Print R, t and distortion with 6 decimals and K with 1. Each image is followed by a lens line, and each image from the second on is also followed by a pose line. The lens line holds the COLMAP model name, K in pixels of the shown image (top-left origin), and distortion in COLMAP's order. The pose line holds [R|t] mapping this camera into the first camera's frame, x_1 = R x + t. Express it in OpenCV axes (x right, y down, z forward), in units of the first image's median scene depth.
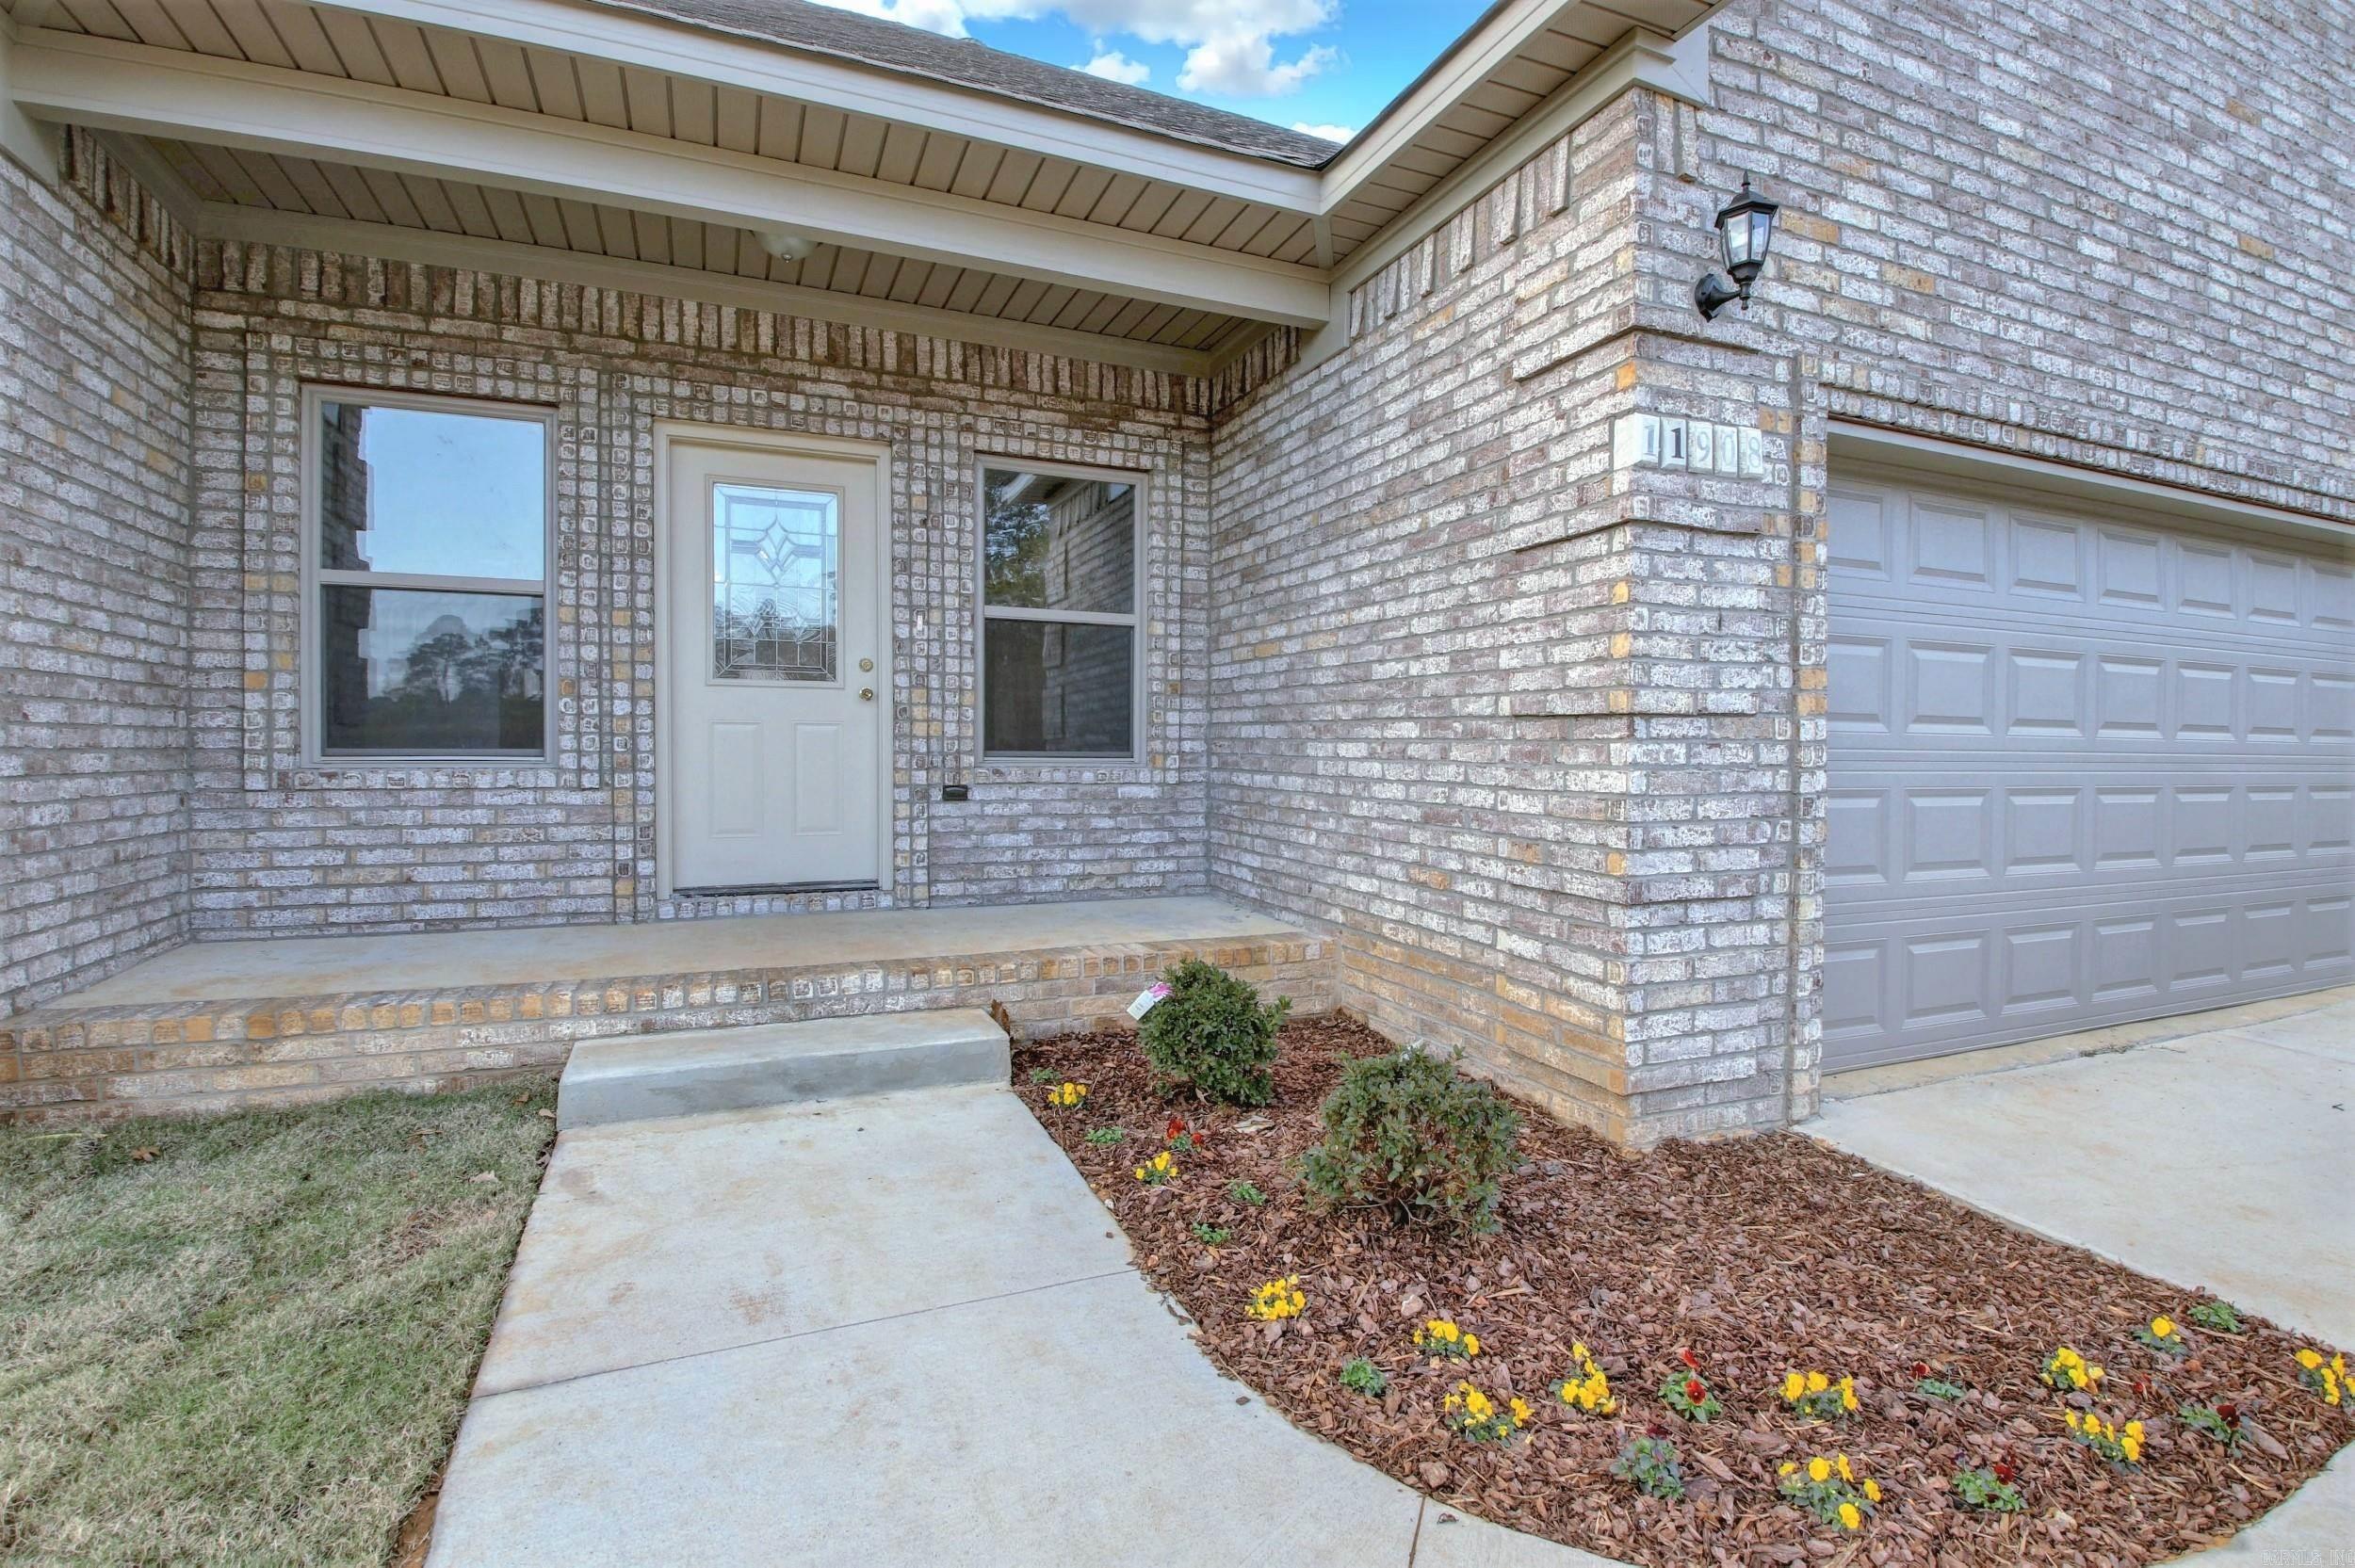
lens RADIAL K [[1092.5, 0, 1190.3], [0, 1092.5, 772.2], [0, 0, 1]] dist [-0.002590, -0.013411]
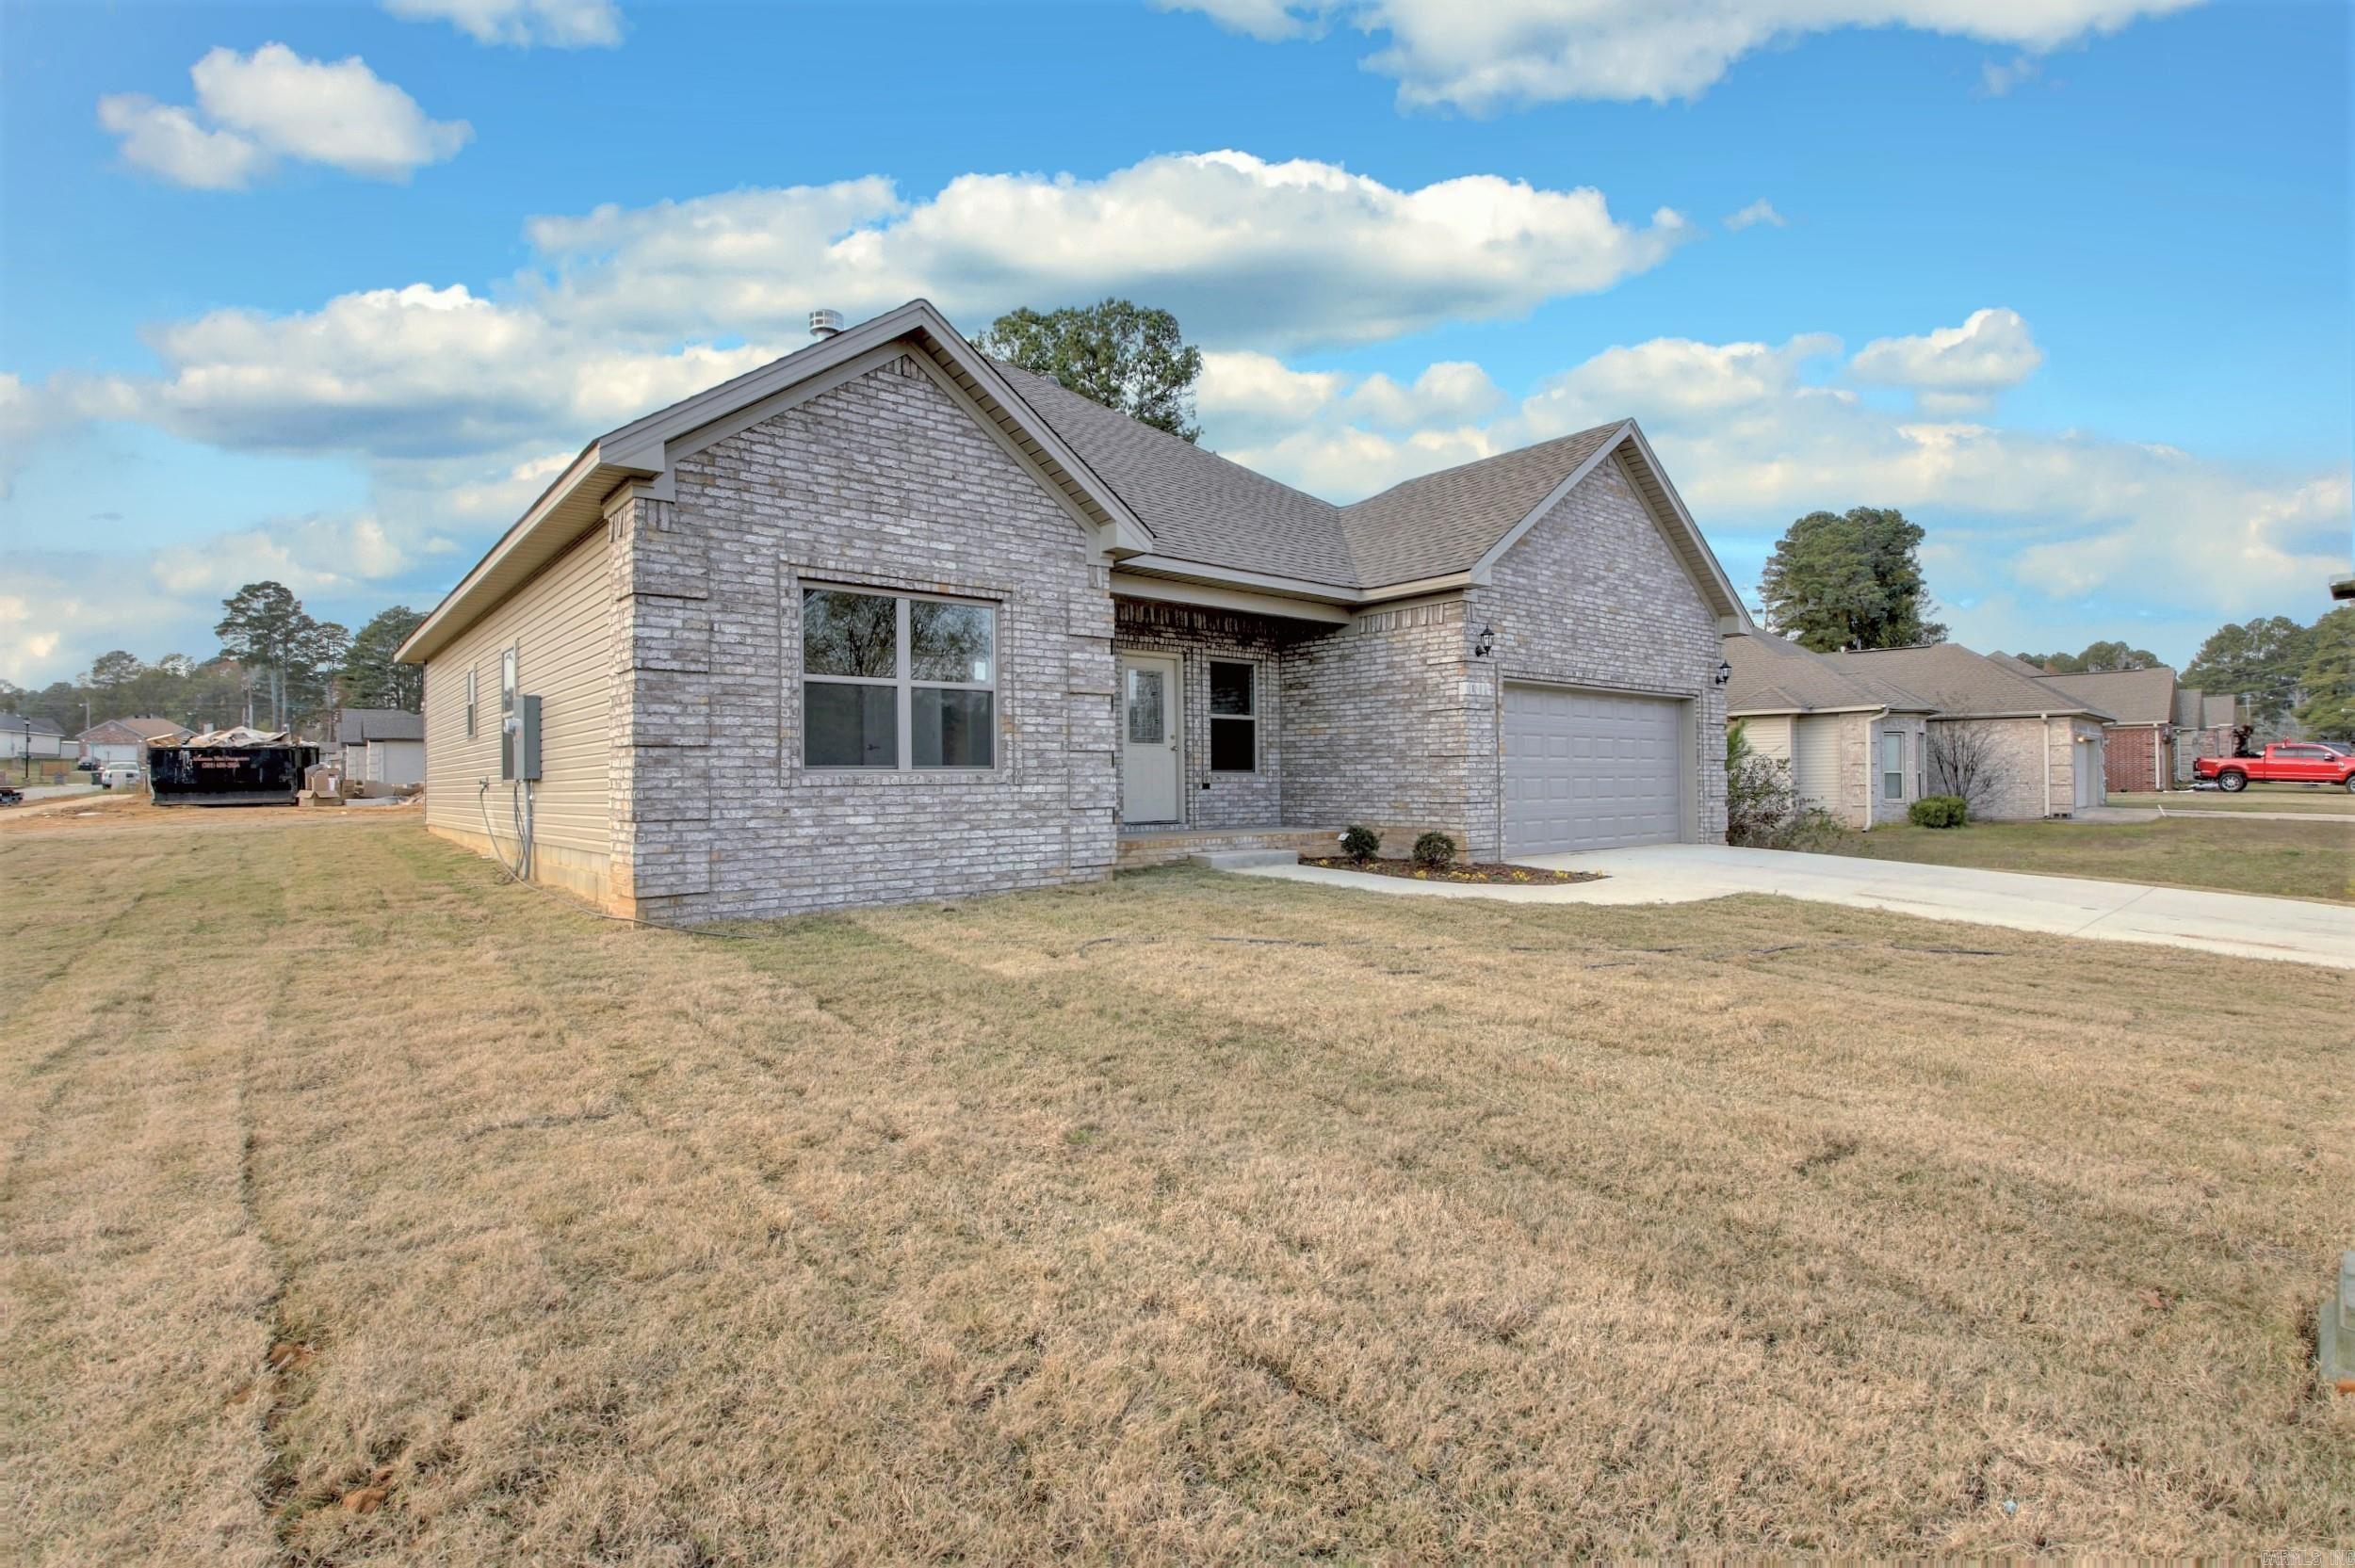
lens RADIAL K [[1117.5, 0, 1181.4], [0, 1117.5, 774.4], [0, 0, 1]] dist [0.036605, -0.041373]
pose [[0.952342, -0.012209, 0.304788, -1.416913], [0.020346, 0.999516, -0.023538, 0.070049], [-0.304354, 0.028617, 0.952129, -2.000946]]
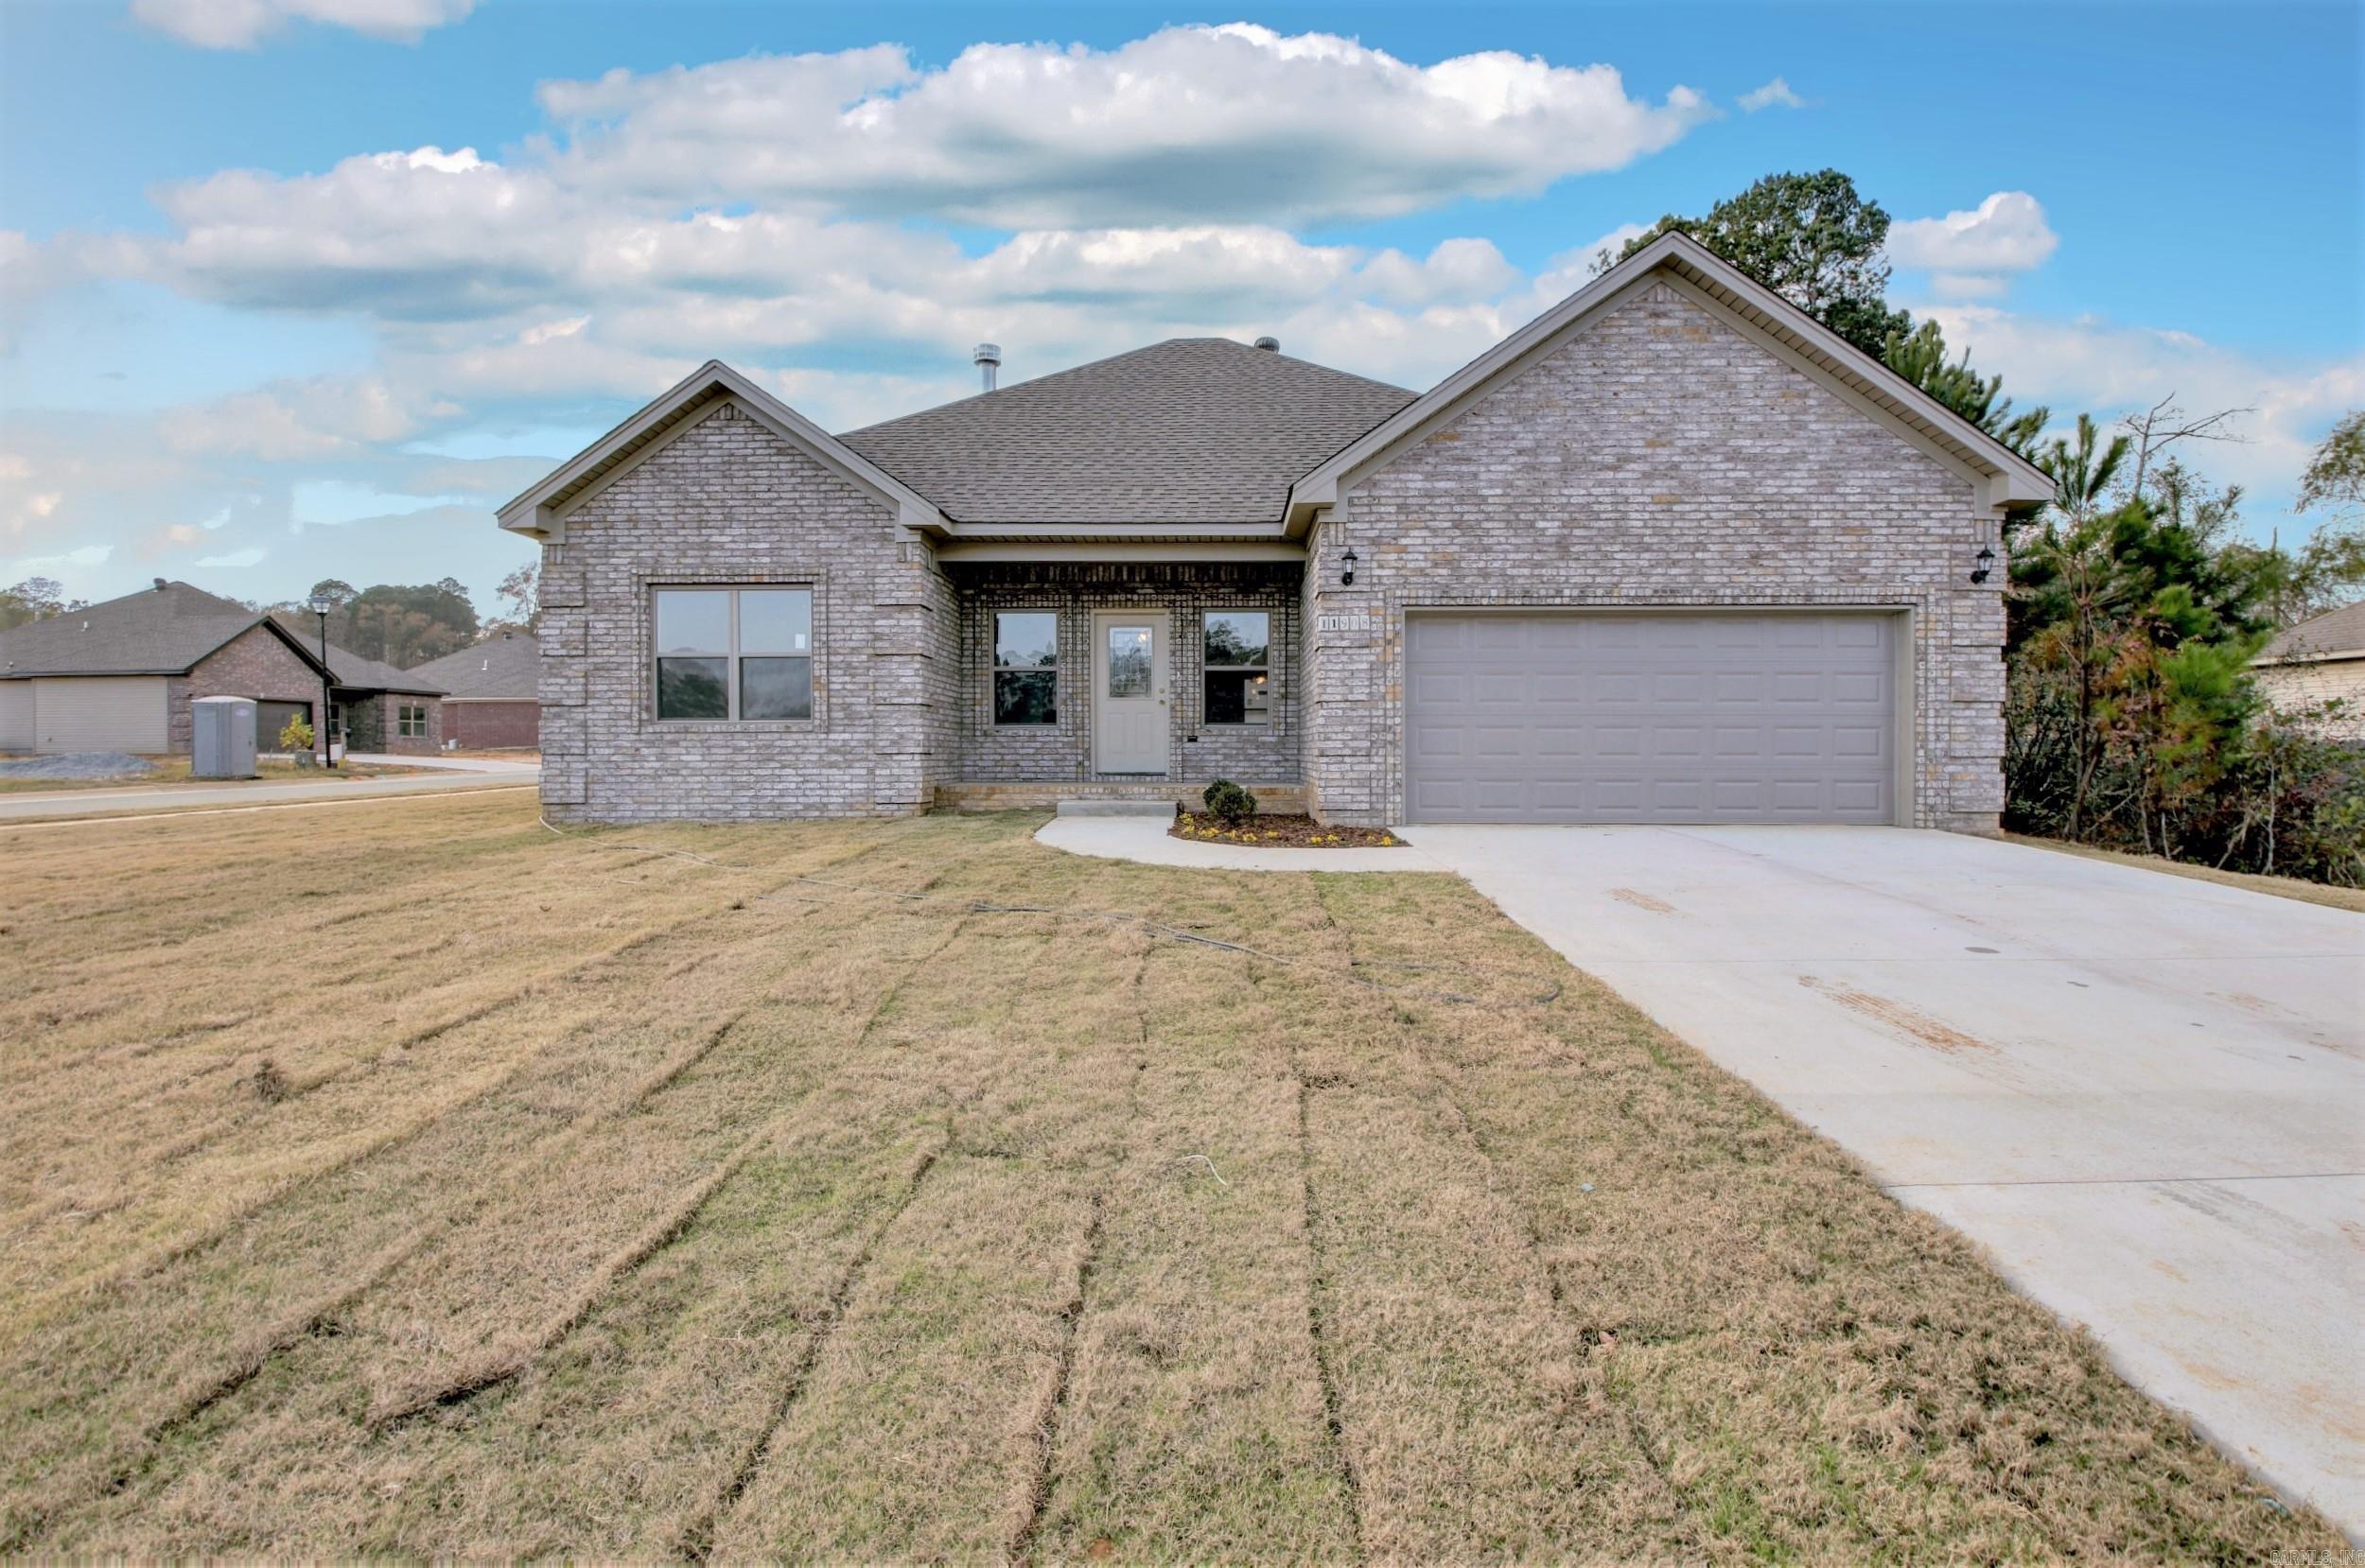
lens RADIAL K [[1121.2, 0, 1182.8], [0, 1121.2, 773.2], [0, 0, 1]] dist [0.020590, -0.032616]
pose [[0.908112, -0.000333, -0.418727, 1.153520], [-0.002086, 0.999984, -0.005321, 0.151051], [0.418722, 0.005706, 0.908096, -1.881143]]
